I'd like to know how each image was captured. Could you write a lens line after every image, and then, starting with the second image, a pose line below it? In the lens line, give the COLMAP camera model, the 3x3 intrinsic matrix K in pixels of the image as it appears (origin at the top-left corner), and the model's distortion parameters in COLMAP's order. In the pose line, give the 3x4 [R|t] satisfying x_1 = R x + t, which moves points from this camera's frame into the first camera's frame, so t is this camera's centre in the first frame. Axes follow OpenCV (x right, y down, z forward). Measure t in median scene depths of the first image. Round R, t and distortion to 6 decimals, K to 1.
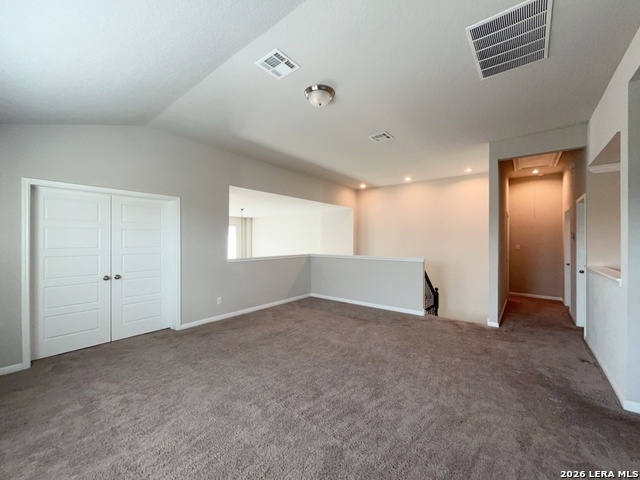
lens RADIAL K [[259.5, 0, 322.3], [0, 259.5, 238.9], [0, 0, 1]] dist [-0.000890, 0.000054]
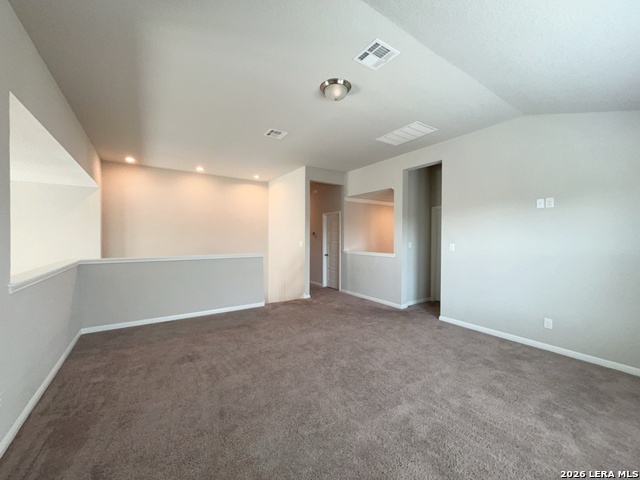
lens RADIAL K [[259.5, 0, 322.8], [0, 259.5, 240.7], [0, 0, 1]] dist [-0.000890, 0.000054]
pose [[0.291835, -0.012489, 0.956387, -0.609627], [-0.009677, 0.999825, 0.016009, 0.001795], [-0.956420, -0.013927, 0.291663, 0.472877]]
